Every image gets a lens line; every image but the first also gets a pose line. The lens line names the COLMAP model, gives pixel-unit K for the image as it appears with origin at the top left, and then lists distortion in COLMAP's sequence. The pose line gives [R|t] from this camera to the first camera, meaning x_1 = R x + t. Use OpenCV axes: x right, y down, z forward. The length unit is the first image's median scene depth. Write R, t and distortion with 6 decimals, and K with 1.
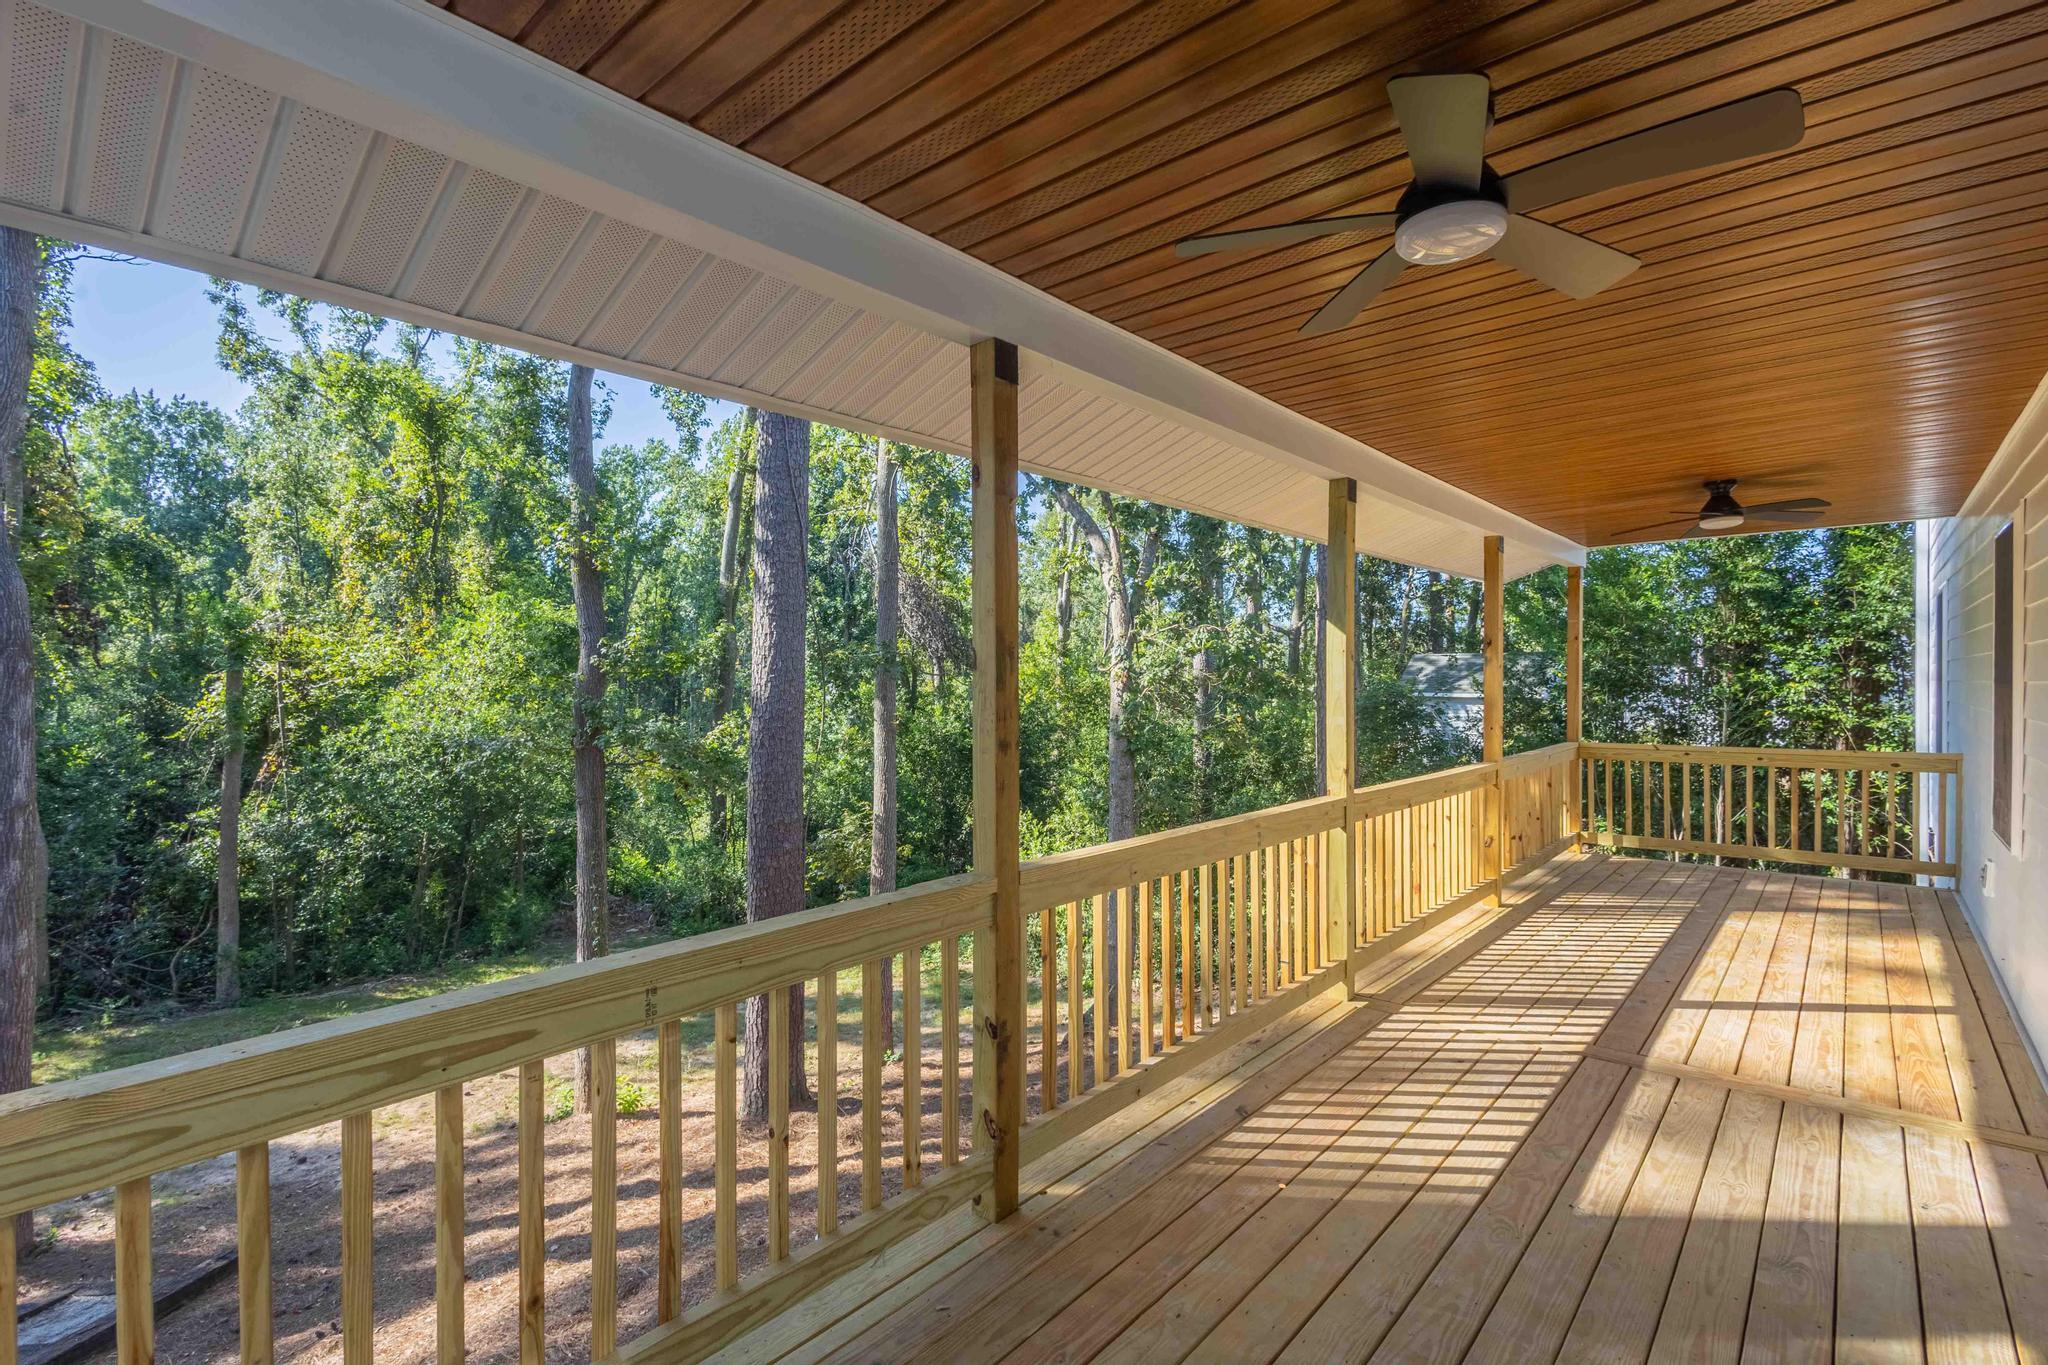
lens RADIAL K [[939.7, 0, 1027.0], [0, 939.7, 678.4], [0, 0, 1]] dist [0.001913, 0.000807]
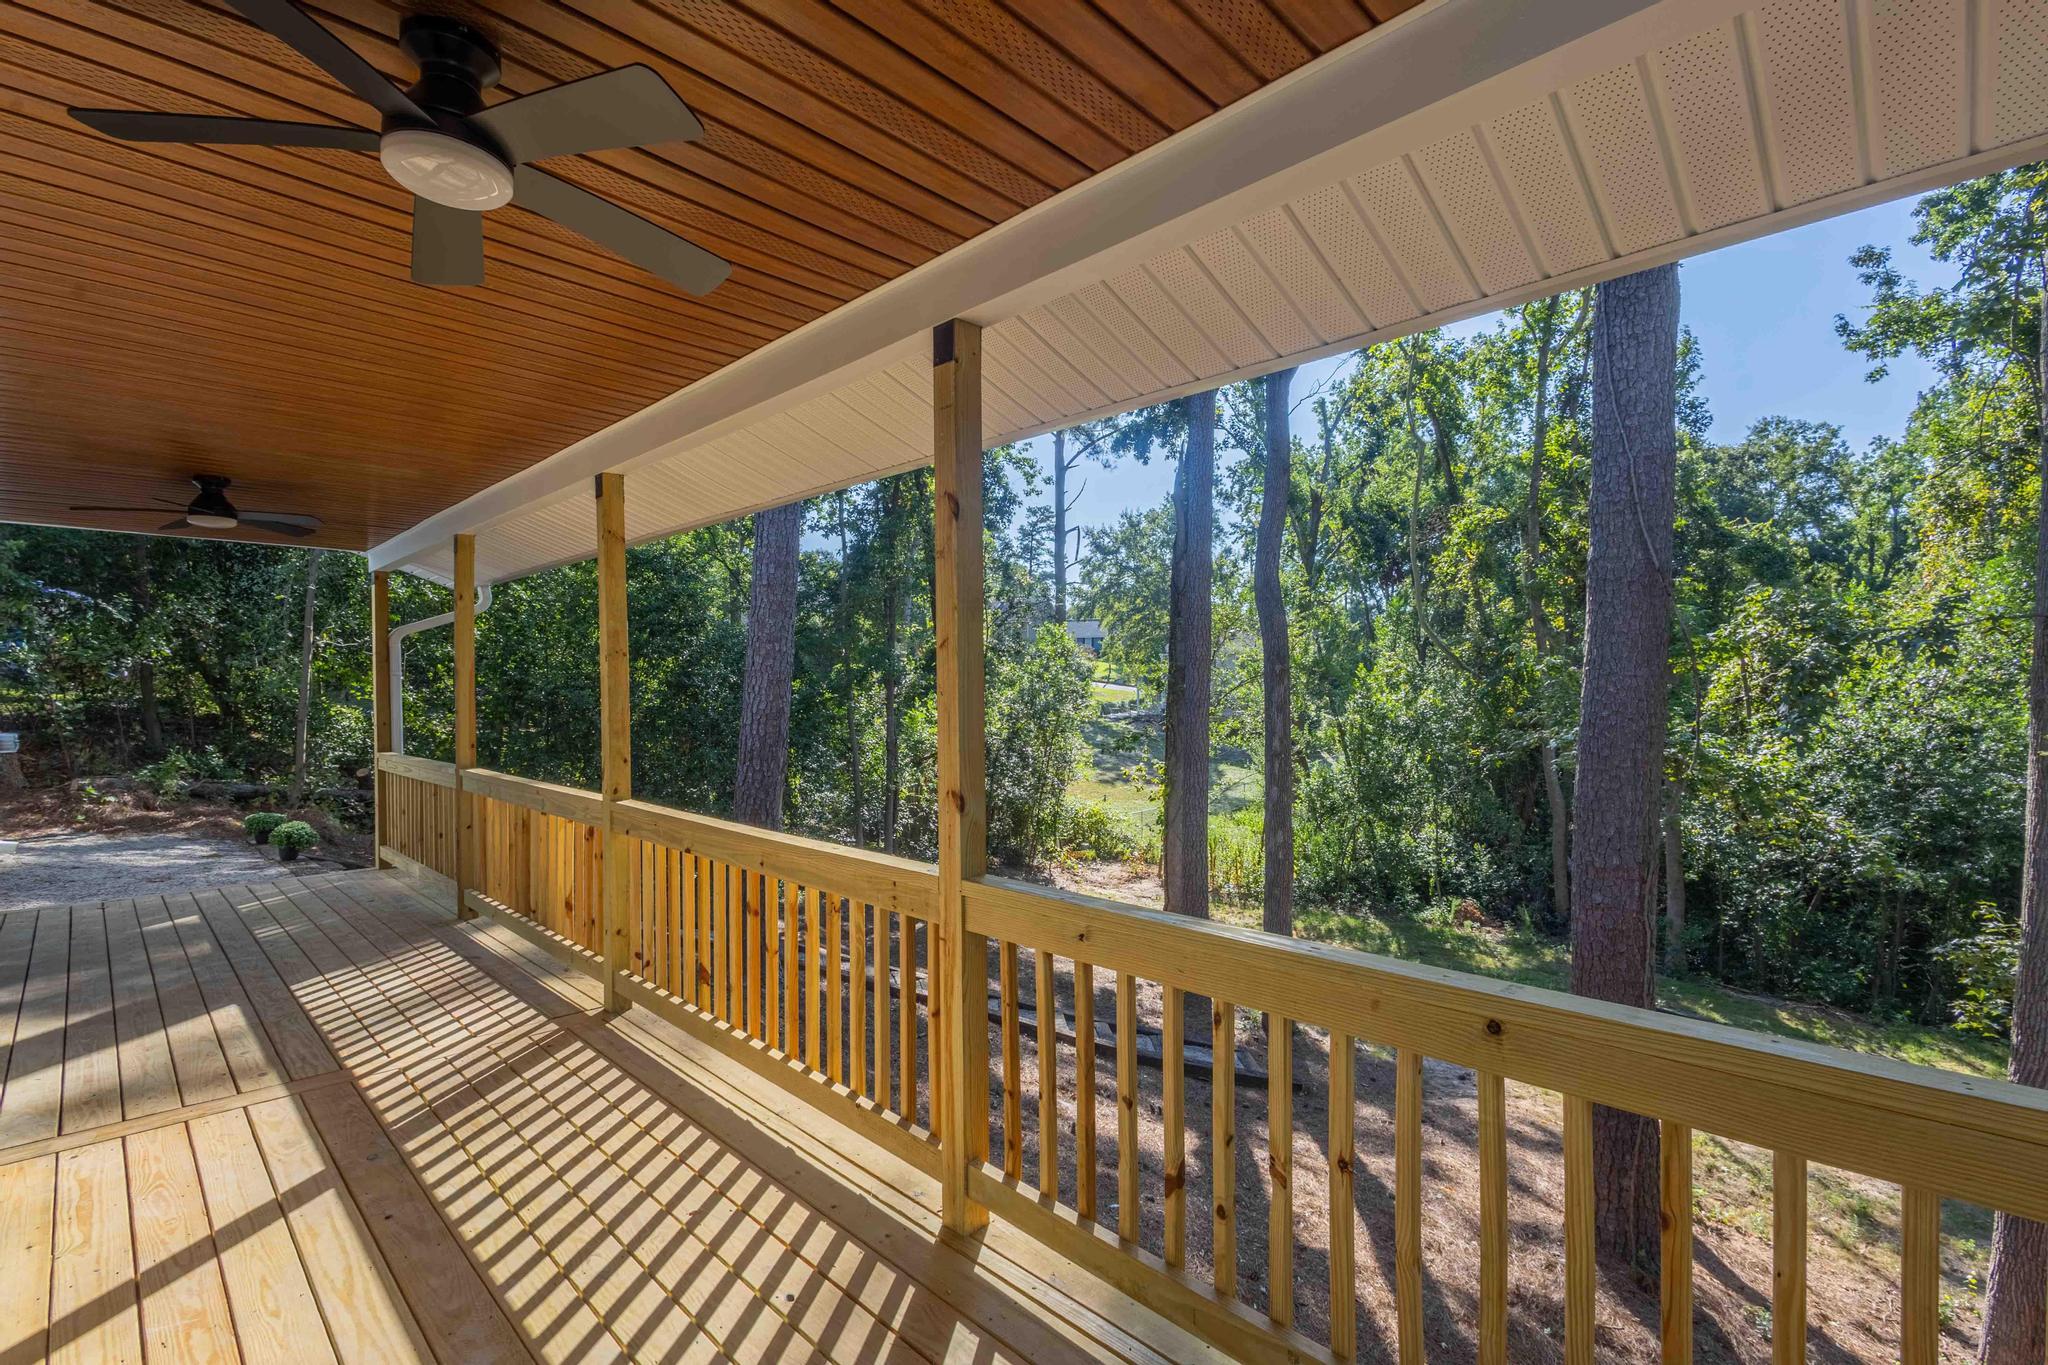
lens RADIAL K [[919.8, 0, 998.4], [0, 919.8, 693.7], [0, 0, 1]] dist [0.022582, -0.008738]
pose [[-0.068596, 0.016702, -0.997505, 1.242480], [0.003573, 0.999858, 0.016496, -0.000292], [0.997638, -0.002432, -0.068646, 1.444719]]
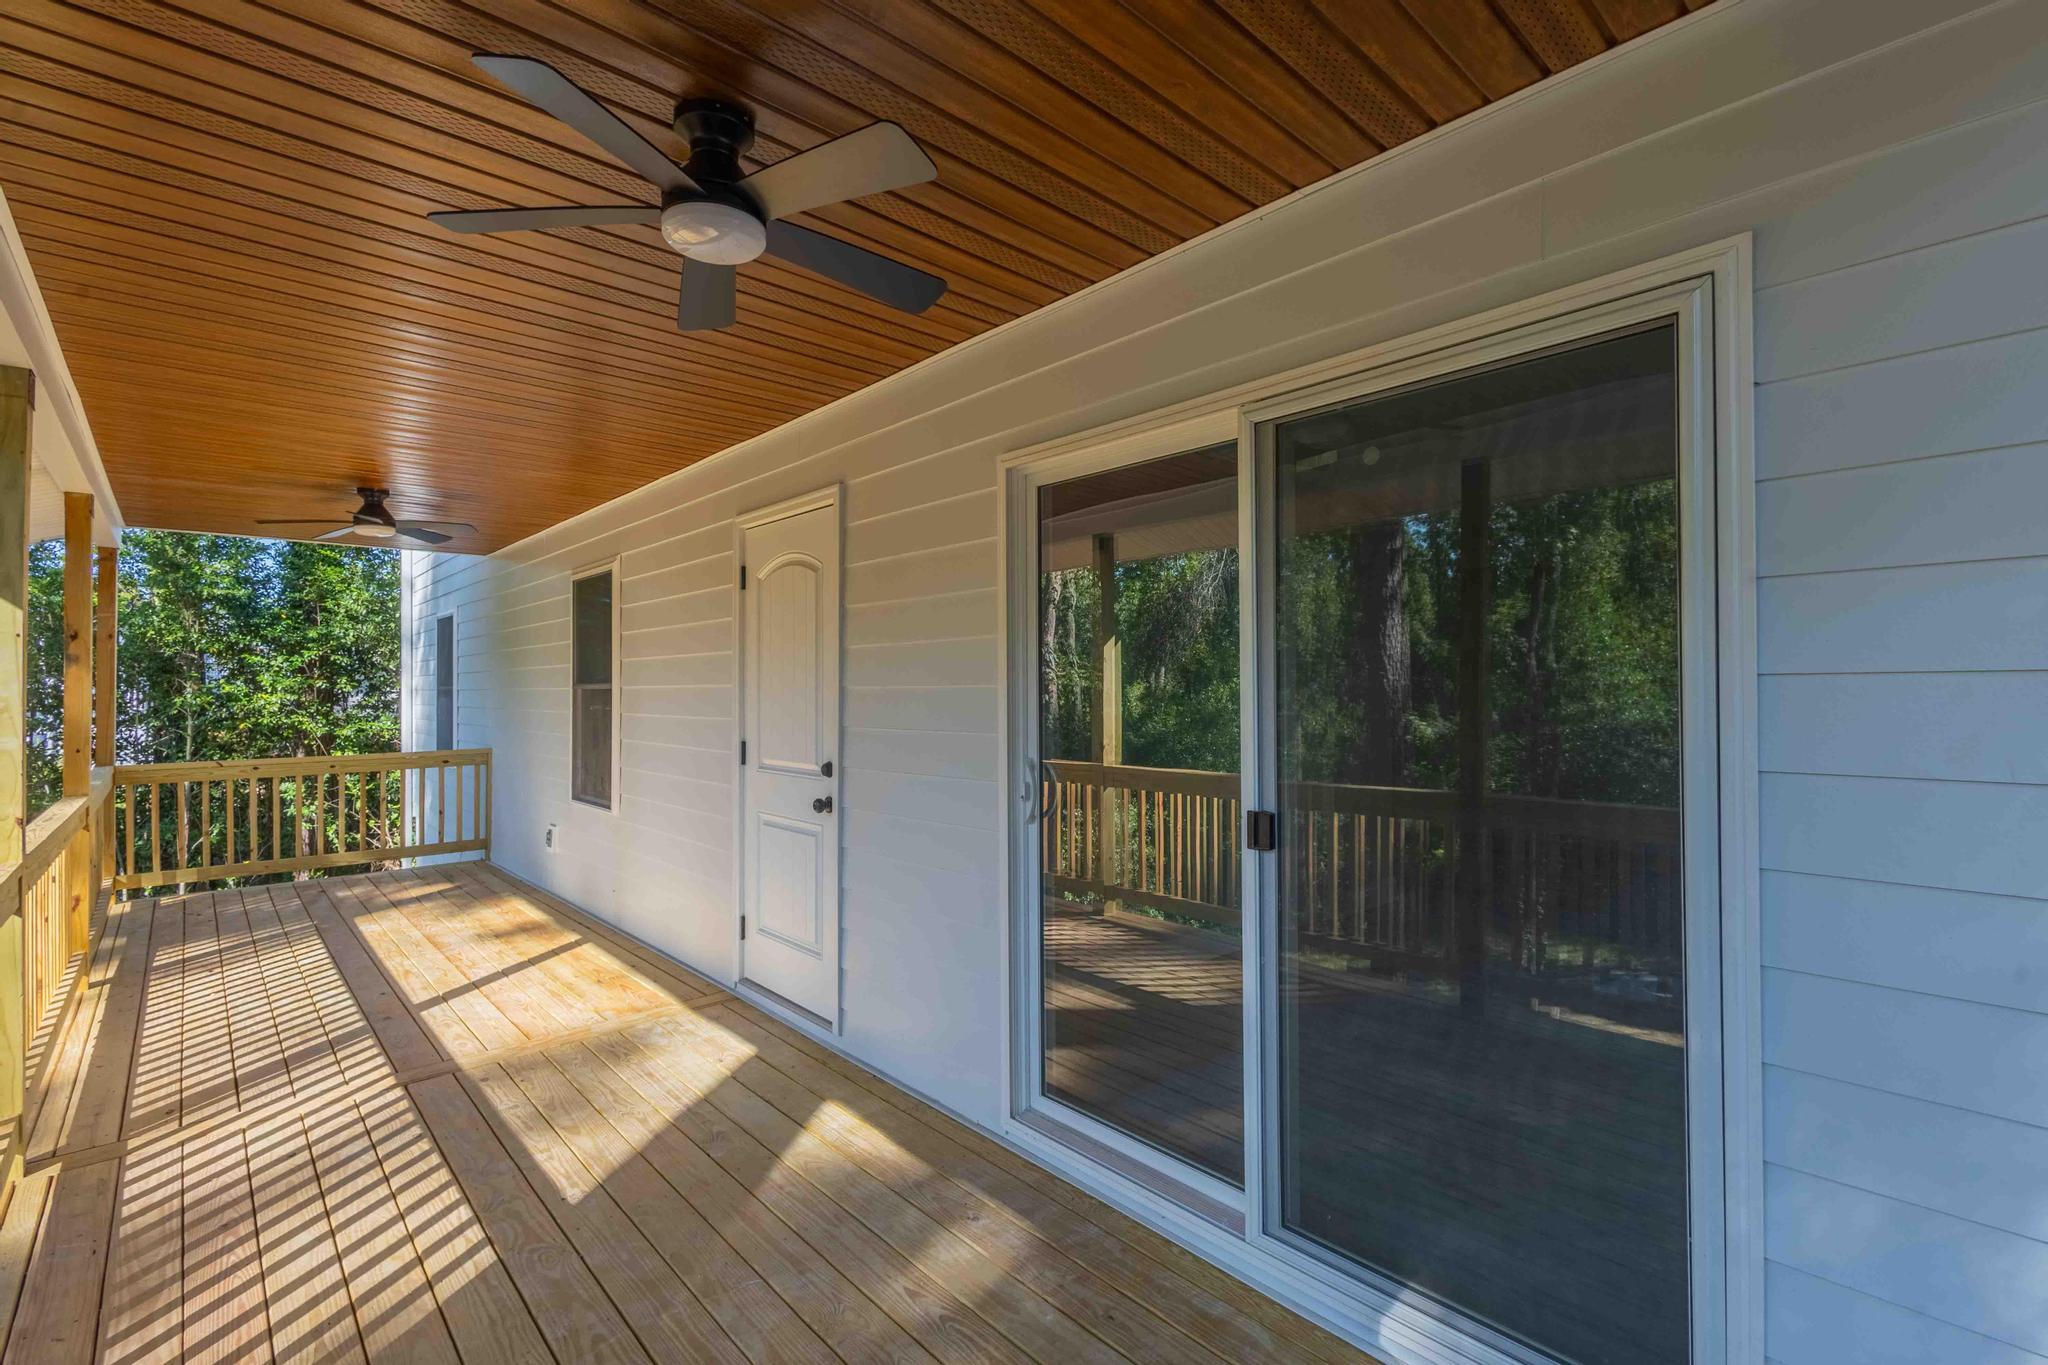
lens RADIAL K [[934.8, 0, 1025.4], [0, 934.8, 681.0], [0, 0, 1]] dist [0.012485, -0.005318]
pose [[0.112514, 0.010377, 0.993596, -0.220956], [0.003558, 0.999935, -0.010846, 0.011774], [-0.993644, 0.004756, 0.112470, 0.236242]]
